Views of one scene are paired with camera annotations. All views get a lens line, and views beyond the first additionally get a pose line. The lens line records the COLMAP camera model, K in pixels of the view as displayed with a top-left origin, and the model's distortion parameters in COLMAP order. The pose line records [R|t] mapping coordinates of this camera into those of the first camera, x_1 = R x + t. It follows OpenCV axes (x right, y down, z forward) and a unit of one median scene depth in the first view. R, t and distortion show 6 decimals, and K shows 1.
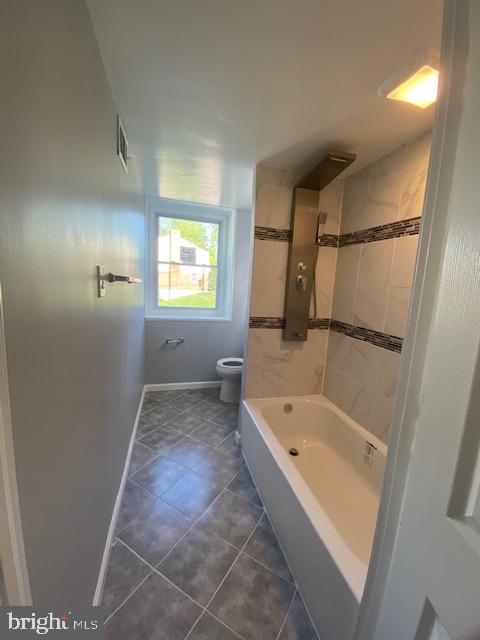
lens RADIAL K [[260.2, 0, 240.0], [0, 260.2, 320.0], [0, 0, 1]] dist [0.019961, -0.020352]
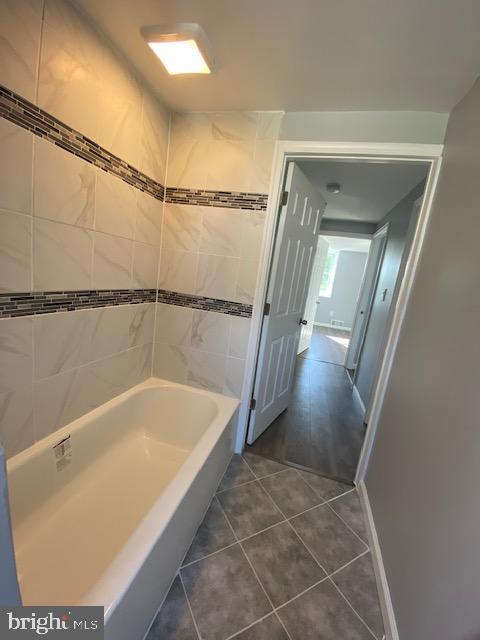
lens RADIAL K [[260.2, 0, 240.0], [0, 260.2, 320.0], [0, 0, 1]] dist [0.019961, -0.020352]
pose [[-0.845929, -0.256654, 0.467476, -0.239074], [-0.108826, 0.941209, 0.319816, -0.182210], [-0.522074, 0.219668, -0.824126, 1.615519]]
